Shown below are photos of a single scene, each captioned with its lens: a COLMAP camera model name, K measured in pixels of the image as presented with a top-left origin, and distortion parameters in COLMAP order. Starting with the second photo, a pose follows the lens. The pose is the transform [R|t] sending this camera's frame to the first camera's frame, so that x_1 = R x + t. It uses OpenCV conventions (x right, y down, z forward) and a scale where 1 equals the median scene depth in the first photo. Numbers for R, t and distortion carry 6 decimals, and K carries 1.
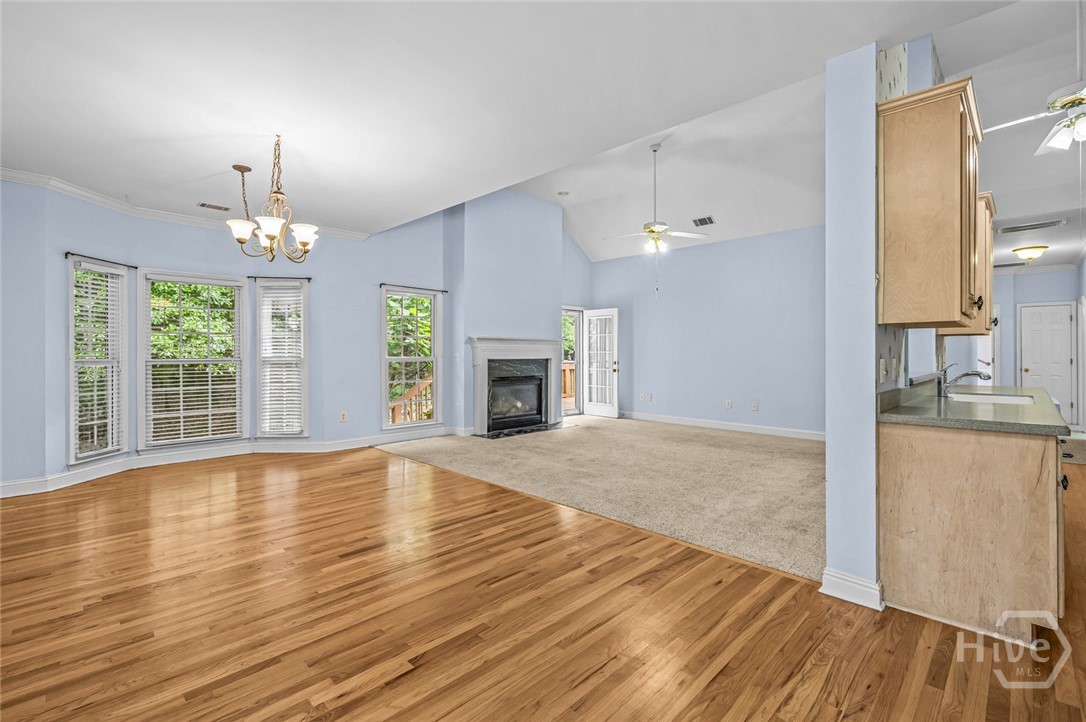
lens RADIAL K [[486.8, 0, 545.7], [0, 486.8, 353.2], [0, 0, 1]] dist [-0.000356, -0.000198]
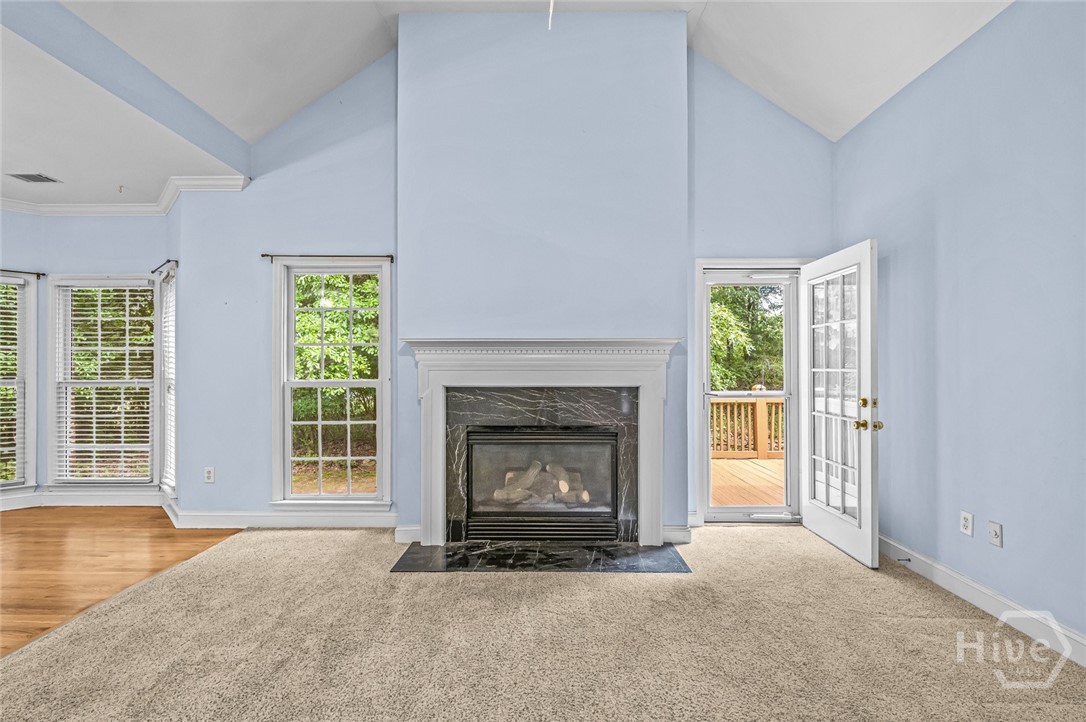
lens RADIAL K [[486.8, 0, 545.7], [0, 486.8, 353.2], [0, 0, 1]] dist [-0.000356, -0.000198]
pose [[0.694535, -0.015756, -0.719286, 0.557381], [0.003100, 0.999816, -0.018909, -0.020828], [0.719452, 0.010903, 0.694457, 1.441215]]
